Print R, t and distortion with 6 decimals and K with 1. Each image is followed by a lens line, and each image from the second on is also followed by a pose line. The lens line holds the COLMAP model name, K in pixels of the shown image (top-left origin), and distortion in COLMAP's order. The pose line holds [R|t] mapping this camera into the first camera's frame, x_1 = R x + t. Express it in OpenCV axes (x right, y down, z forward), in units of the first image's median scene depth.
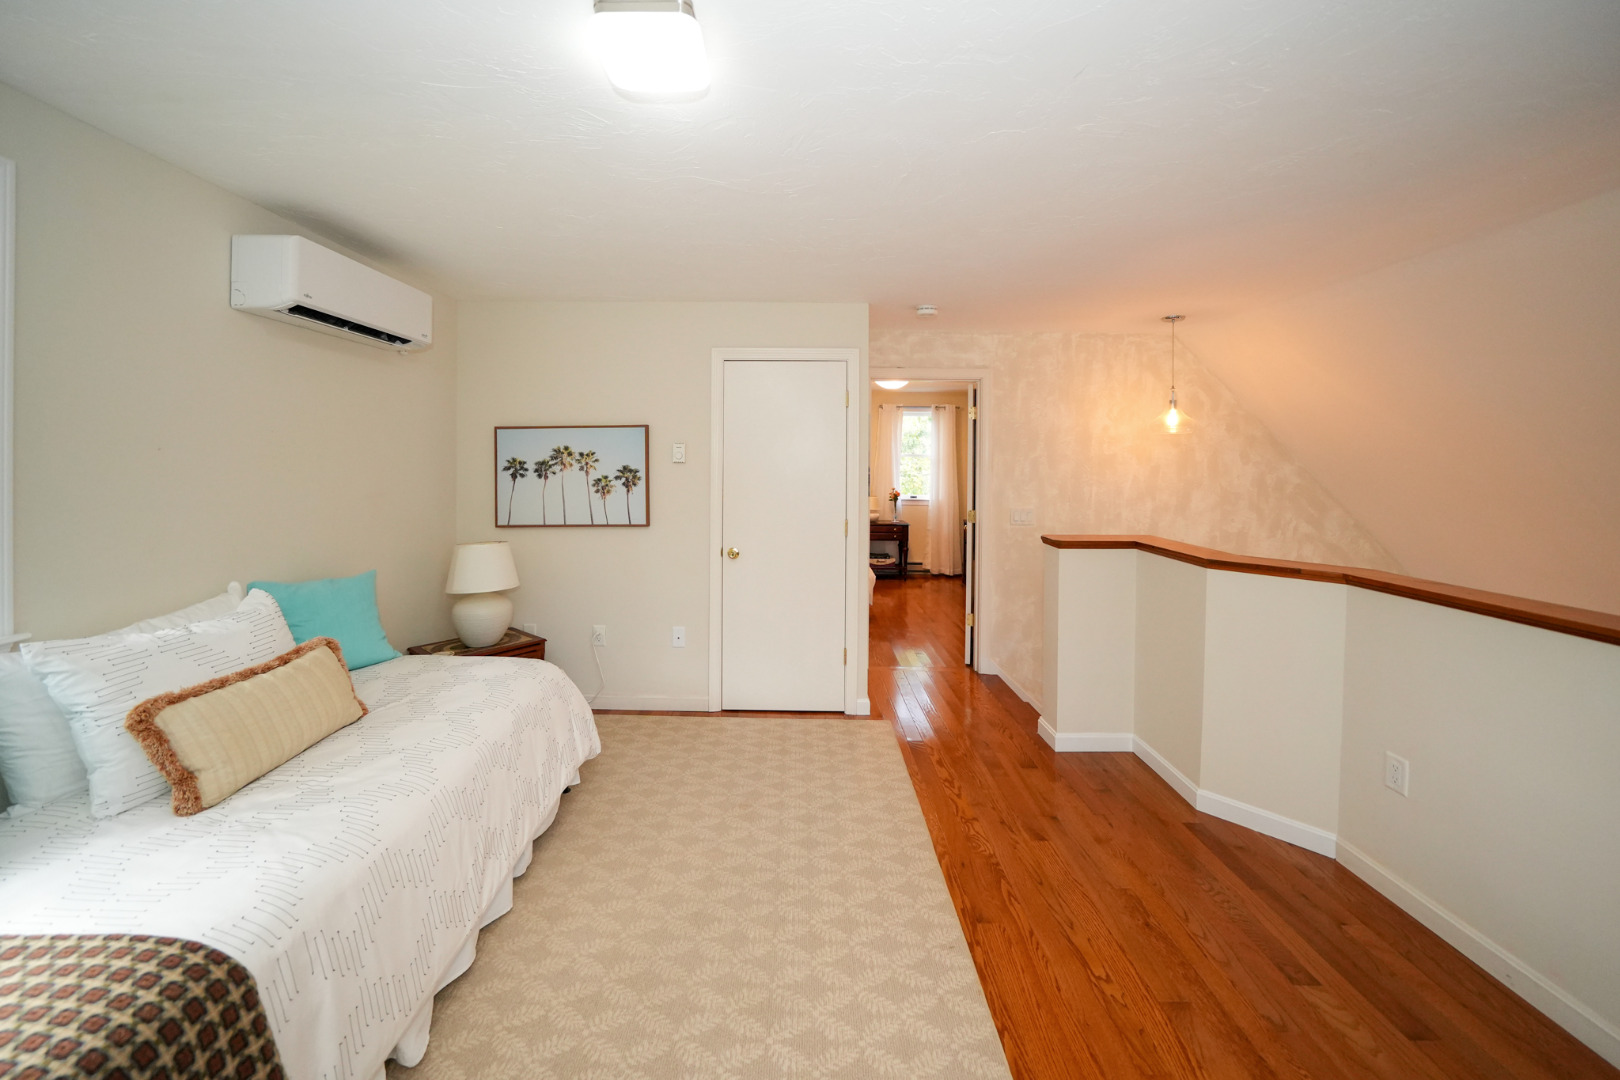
lens RADIAL K [[597.1, 0, 787.4], [0, 597.1, 463.3], [0, 0, 1]] dist [-0.014753, 0.000692]
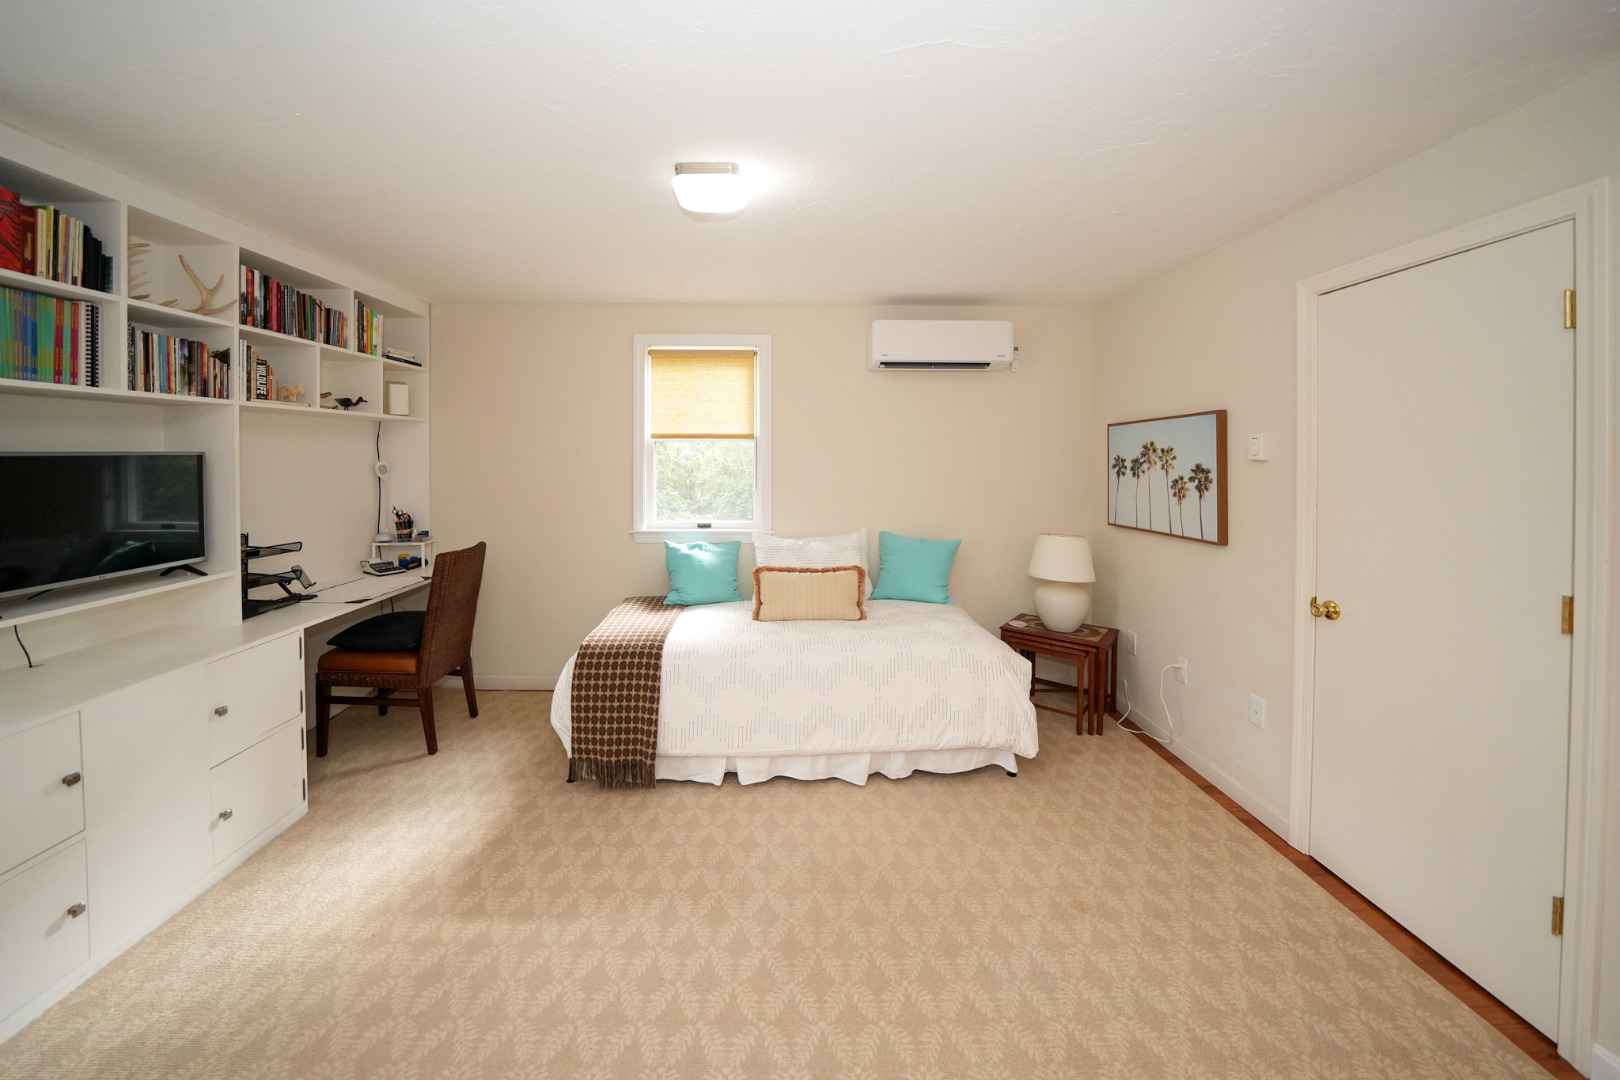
lens RADIAL K [[597.1, 0, 786.0], [0, 597.1, 464.8], [0, 0, 1]] dist [-0.014753, 0.000692]
pose [[0.024340, 0.008627, -0.999667, 0.494845], [-0.003840, 0.999956, 0.008536, 0.000197], [0.999696, 0.003631, 0.024372, 0.437559]]
